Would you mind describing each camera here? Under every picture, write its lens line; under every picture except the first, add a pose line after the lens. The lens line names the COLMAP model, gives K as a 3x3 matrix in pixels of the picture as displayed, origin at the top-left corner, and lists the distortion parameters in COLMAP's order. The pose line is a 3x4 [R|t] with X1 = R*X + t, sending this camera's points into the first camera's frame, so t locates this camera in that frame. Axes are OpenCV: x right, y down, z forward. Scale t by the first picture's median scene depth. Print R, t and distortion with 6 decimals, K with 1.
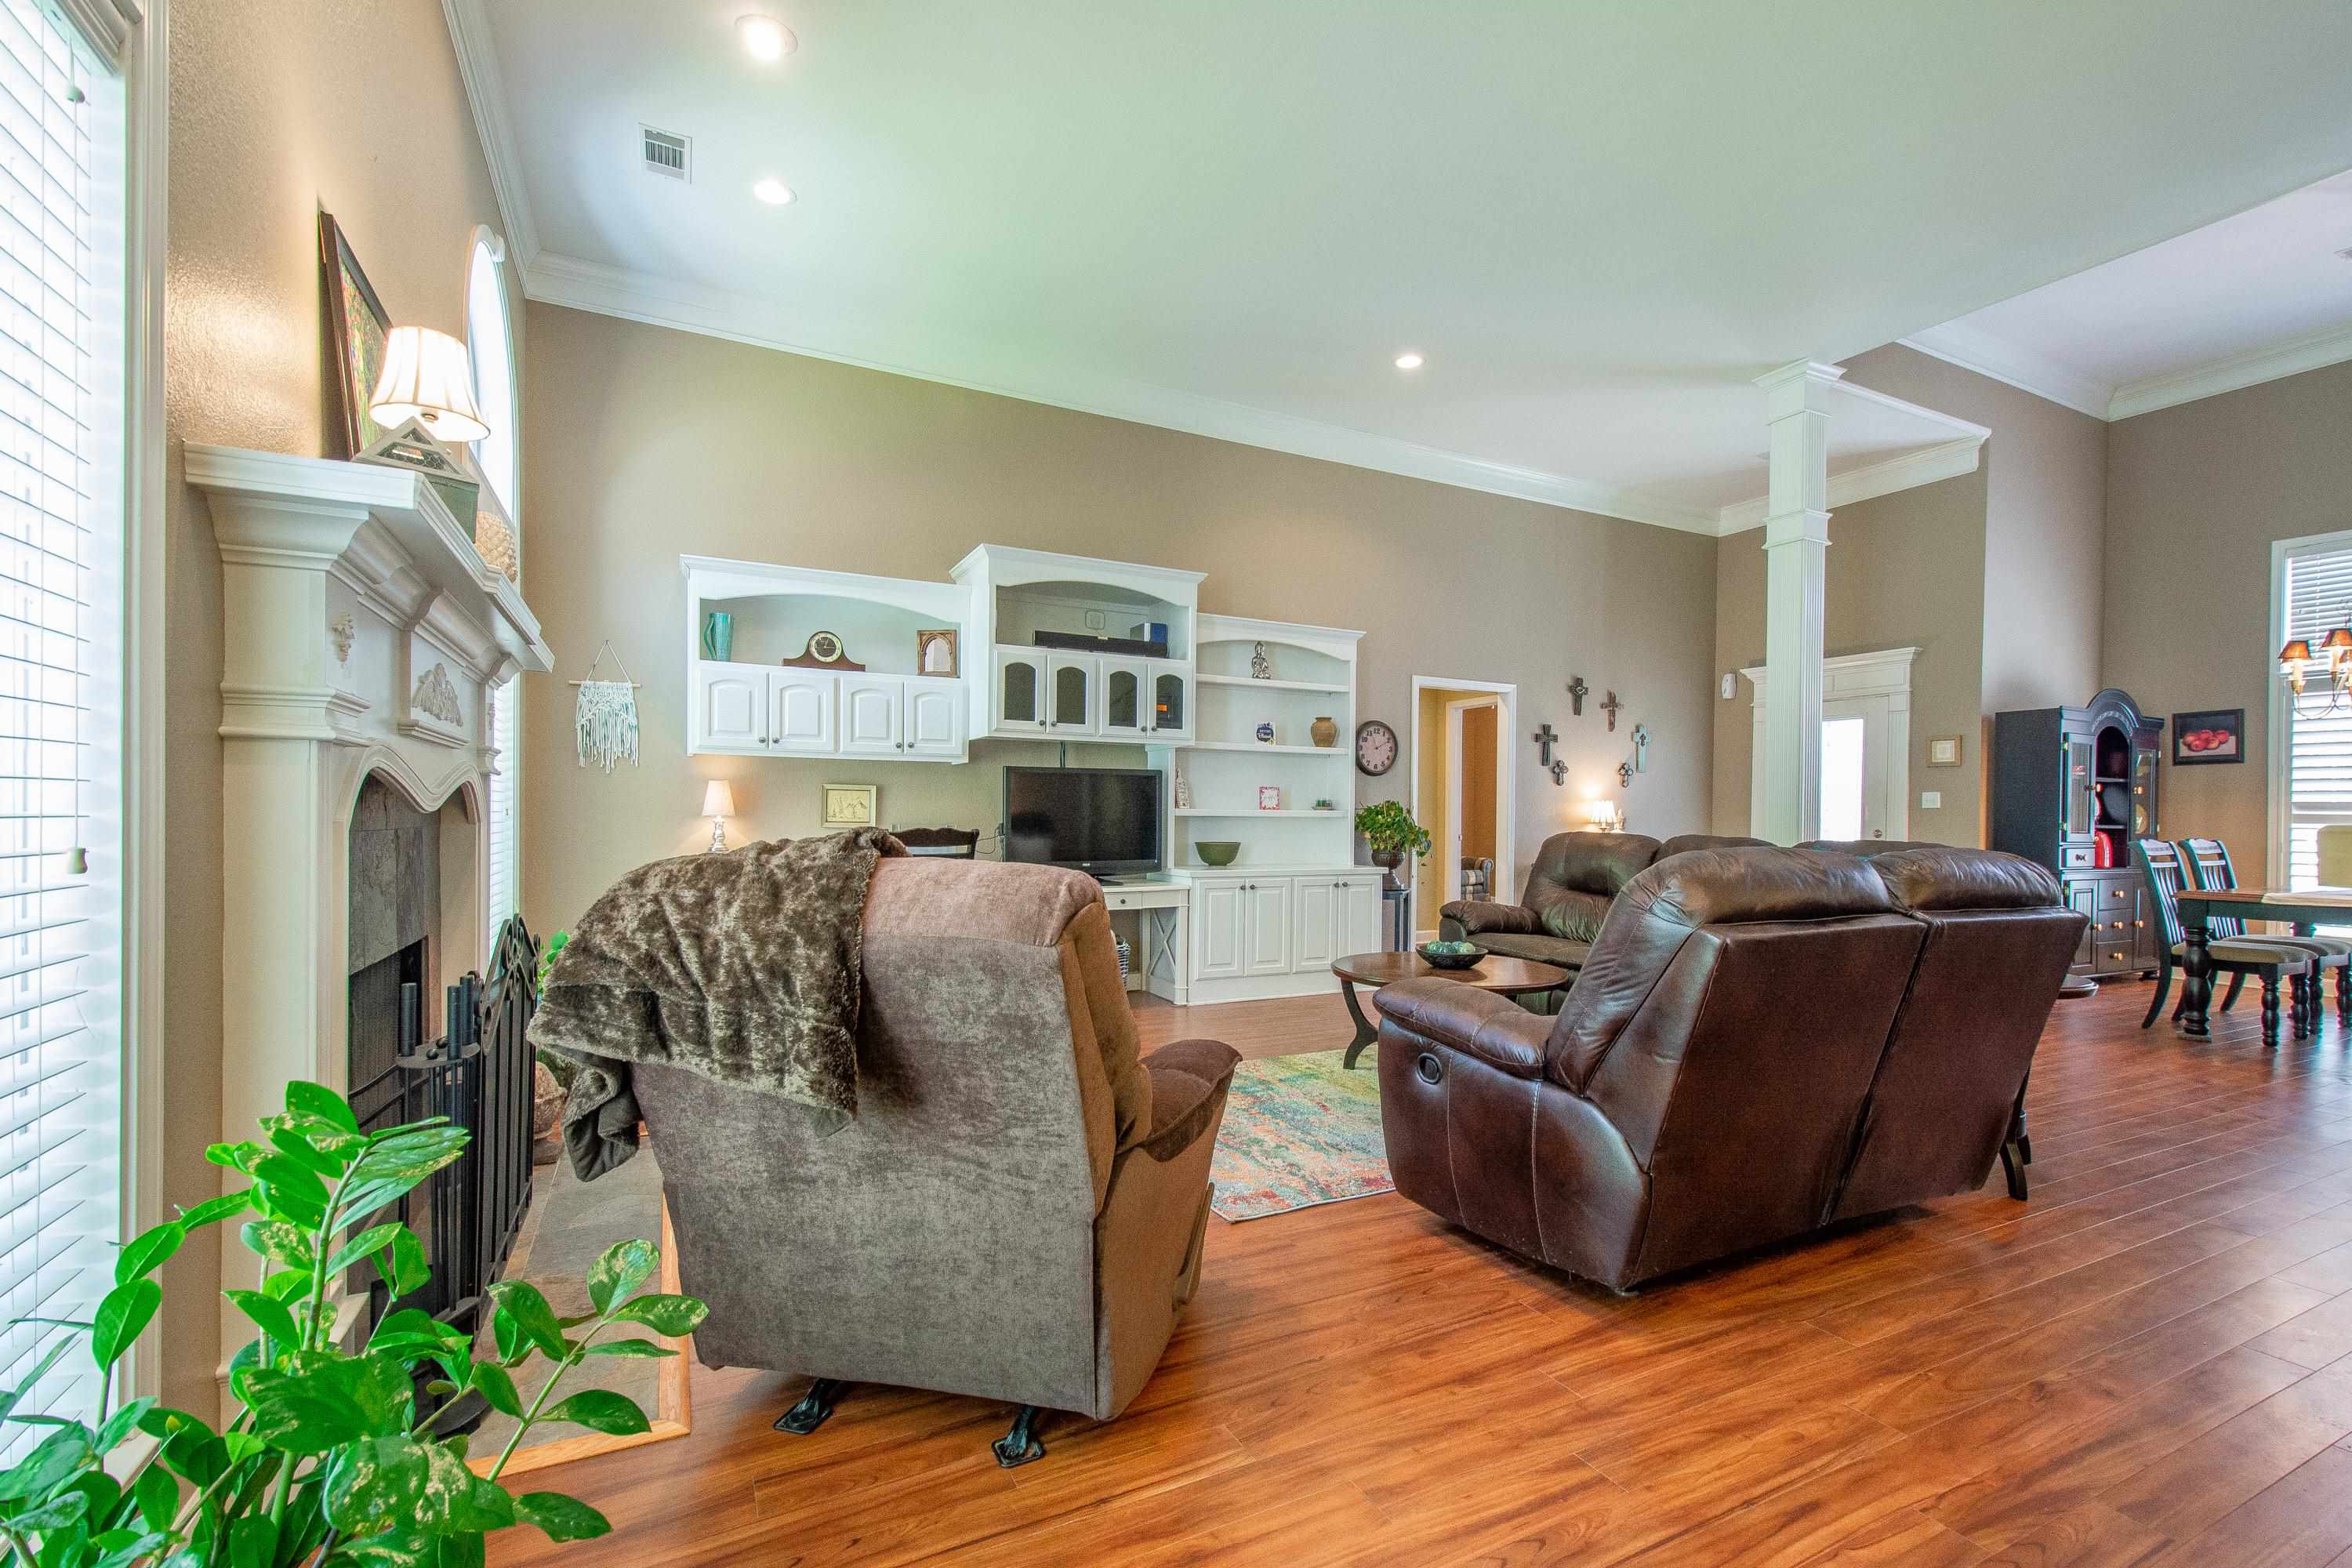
lens RADIAL K [[1037.5, 0, 1205.2], [0, 1037.5, 809.1], [0, 0, 1]] dist [0.010496, -0.004303]
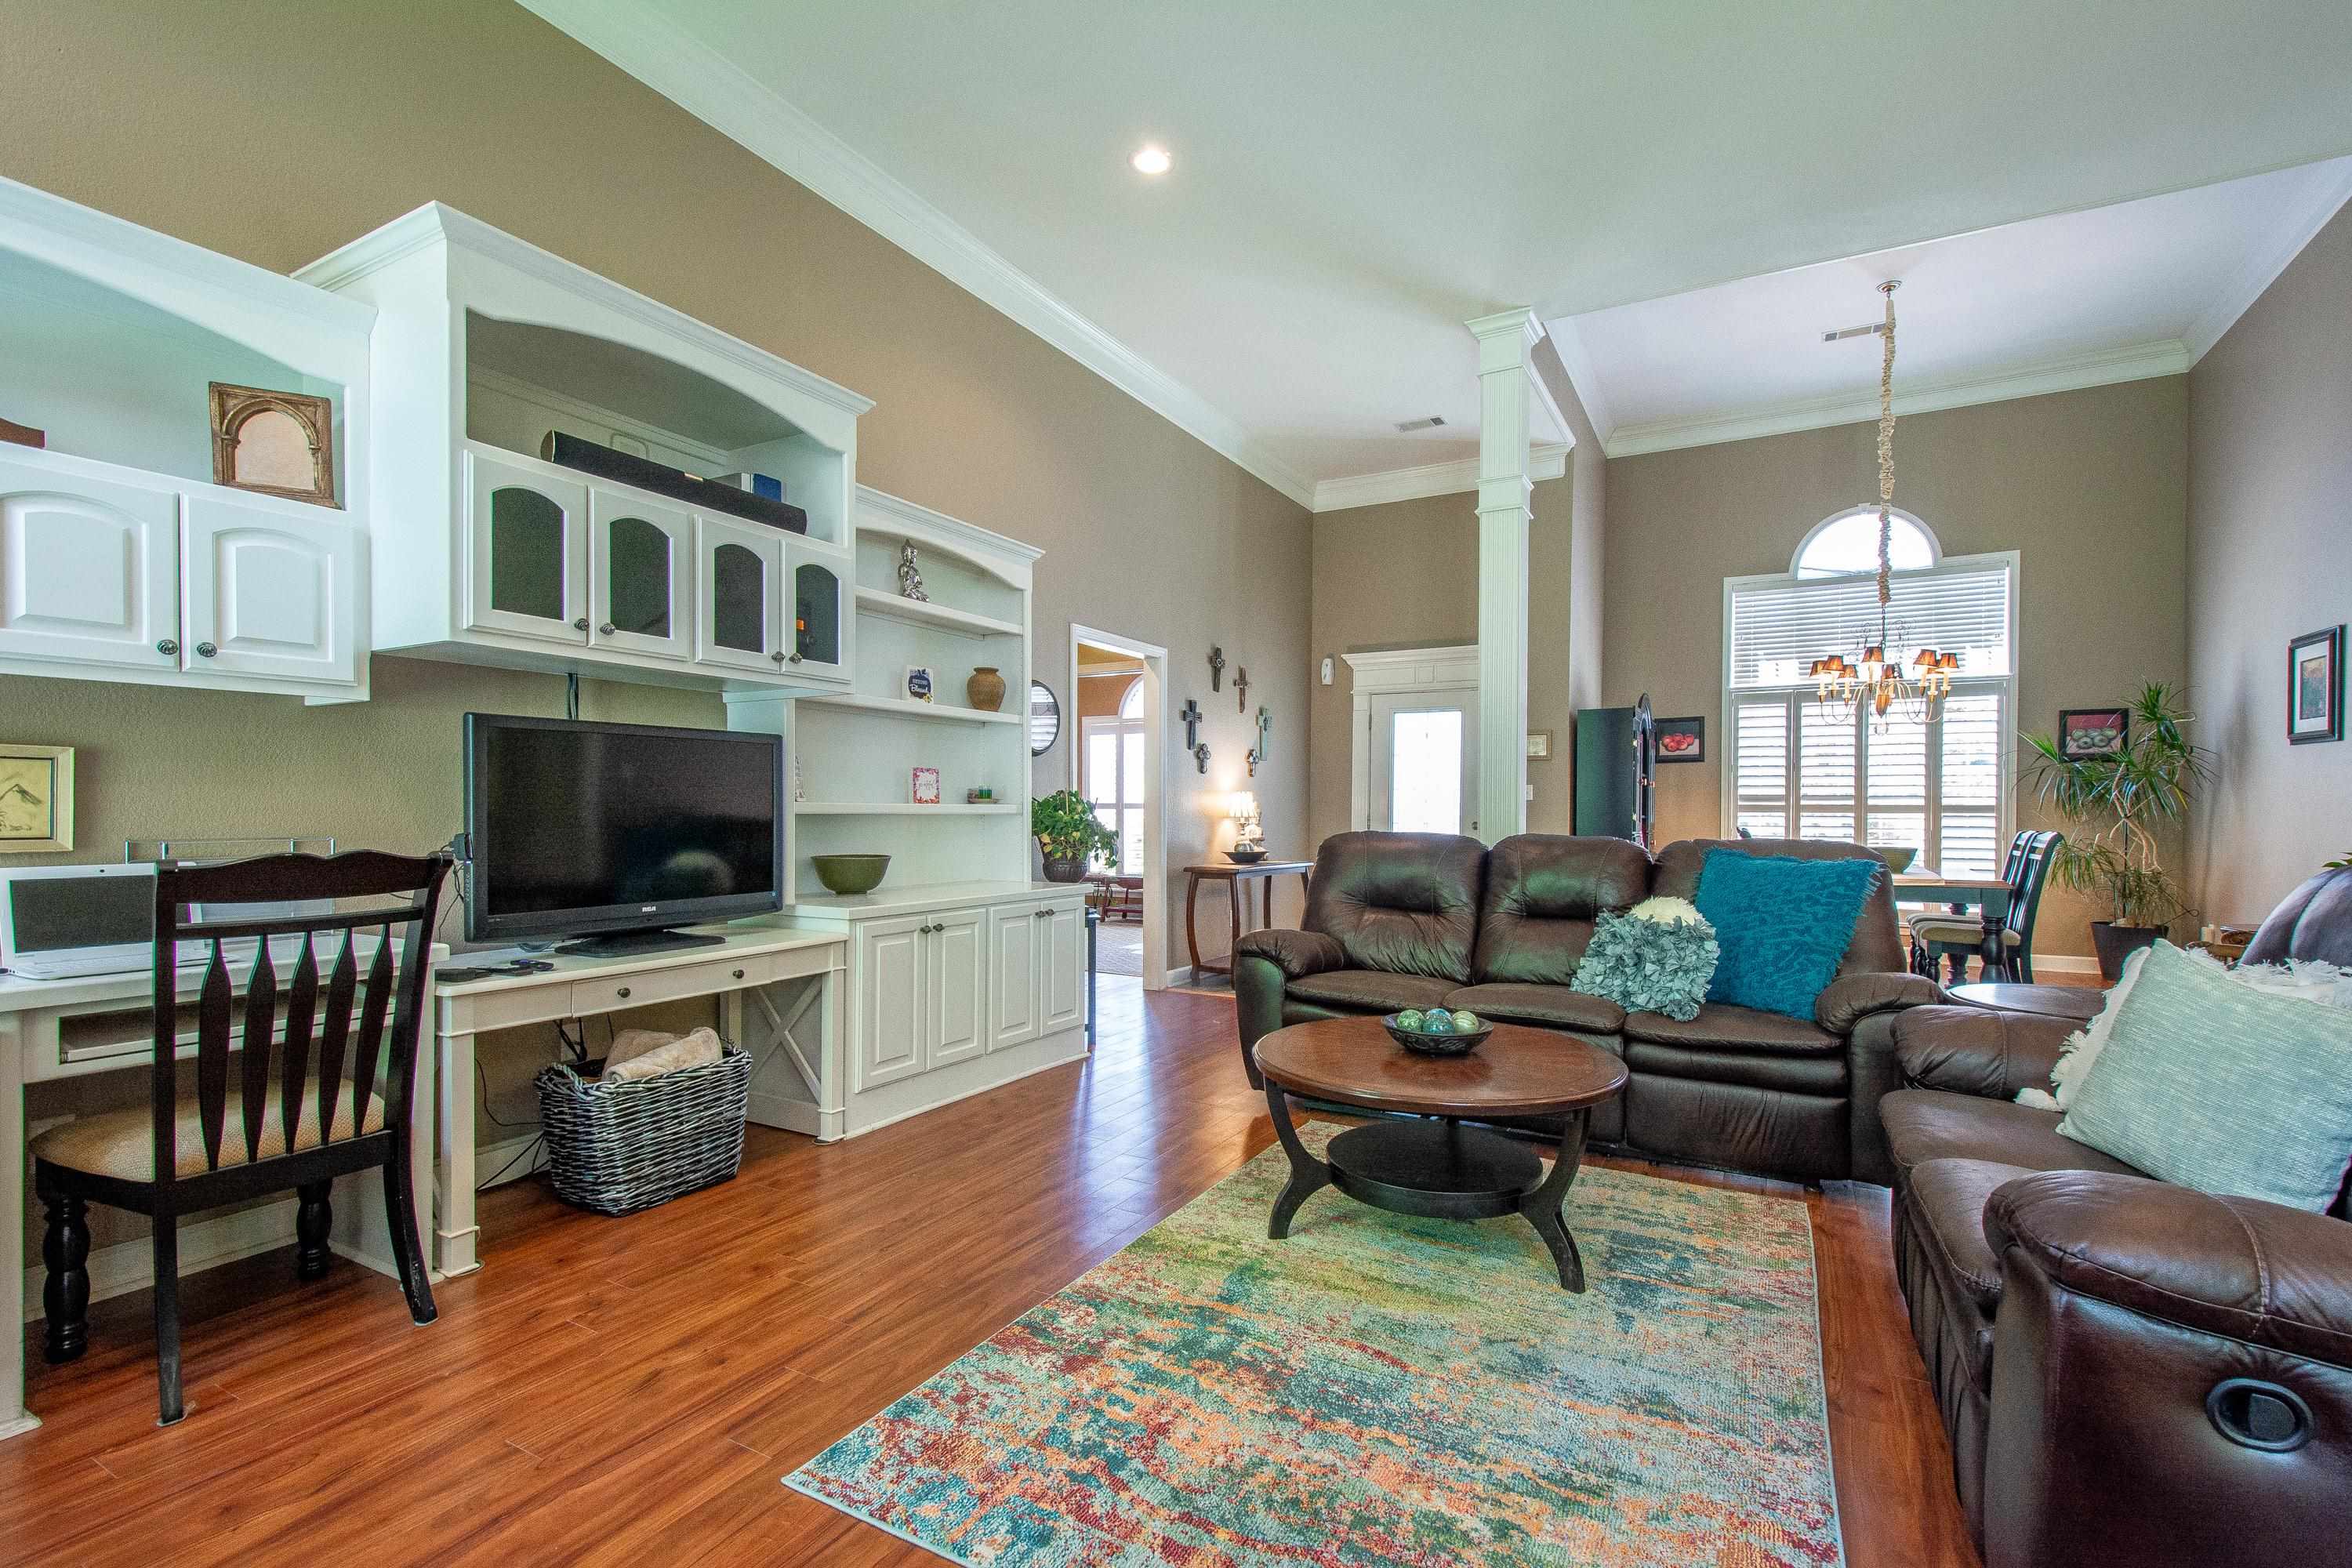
lens RADIAL K [[1037.5, 0, 1213.3], [0, 1037.5, 817.1], [0, 0, 1]] dist [0.010496, -0.004303]
pose [[0.828174, -0.009886, 0.560384, -0.171119], [0.000549, 0.999858, 0.016829, -0.001775], [-0.560471, -0.013630, 0.828062, 0.399736]]
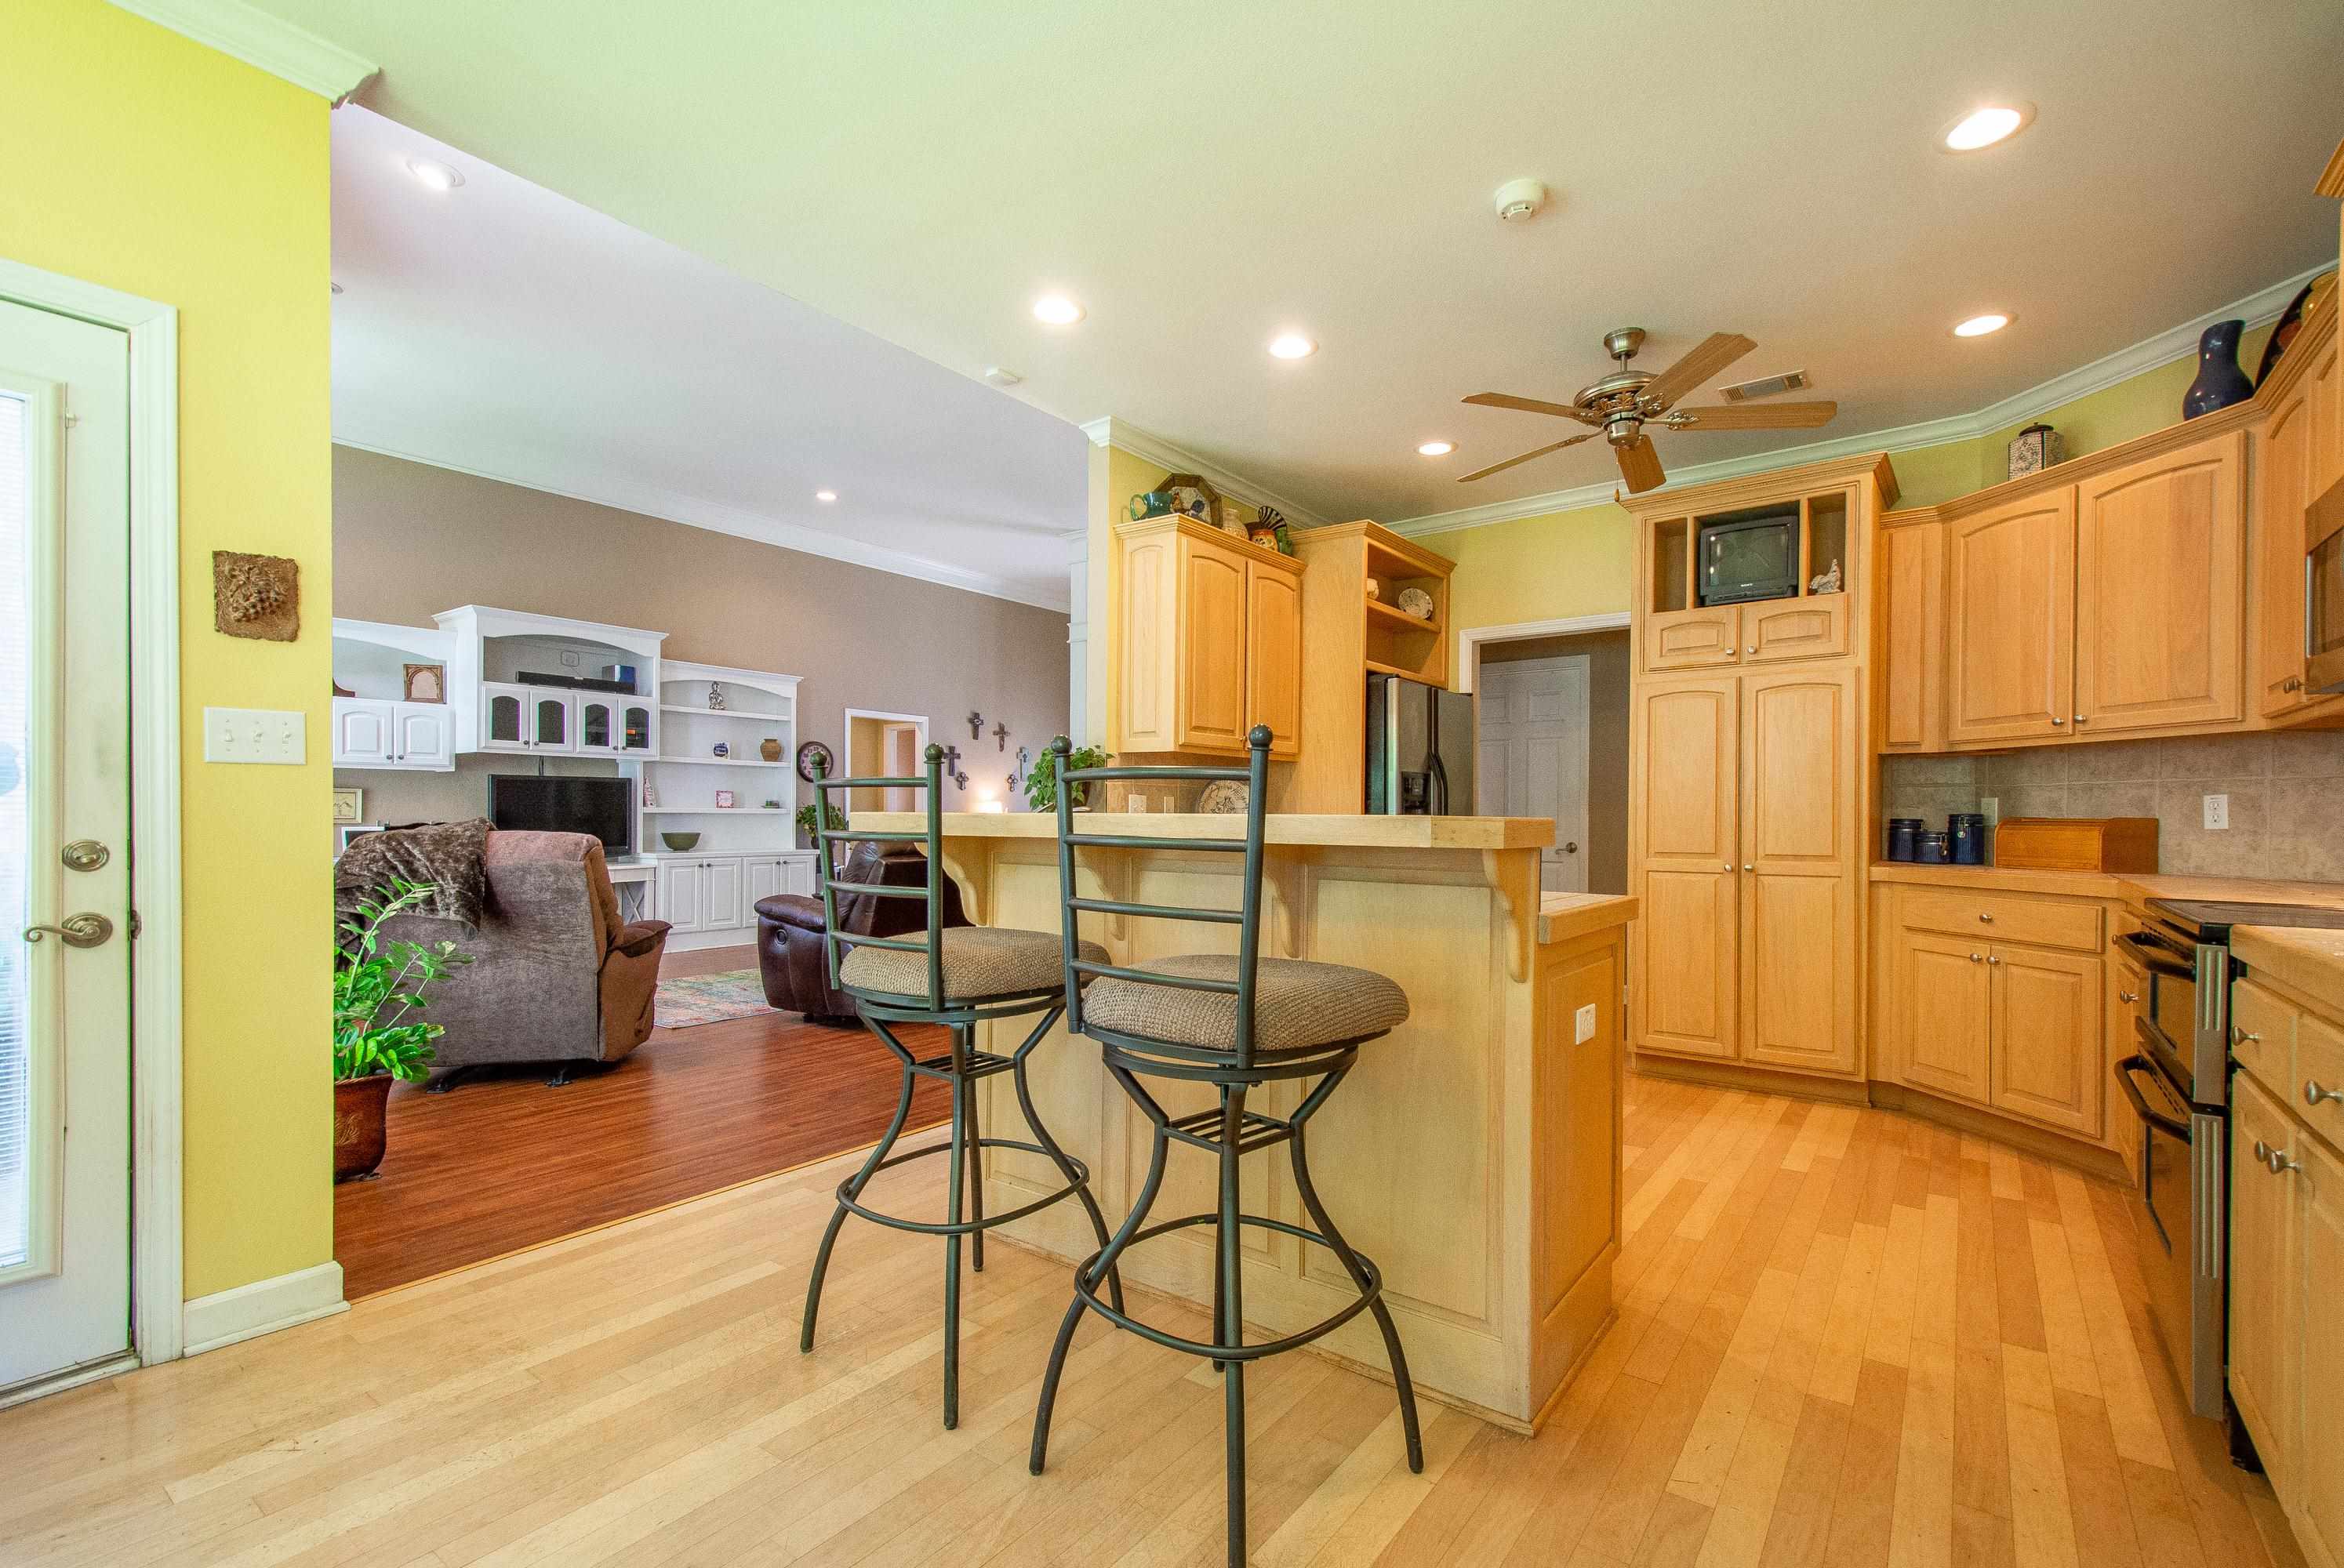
lens RADIAL K [[1041.6, 0, 1209.5], [0, 1041.6, 820.8], [0, 0, 1]] dist [0.017020, -0.002551]
pose [[0.896193, -0.005604, 0.443628, 0.027125], [-0.001044, 0.999891, 0.014741, -0.004095], [-0.443662, -0.013674, 0.896090, -0.533627]]
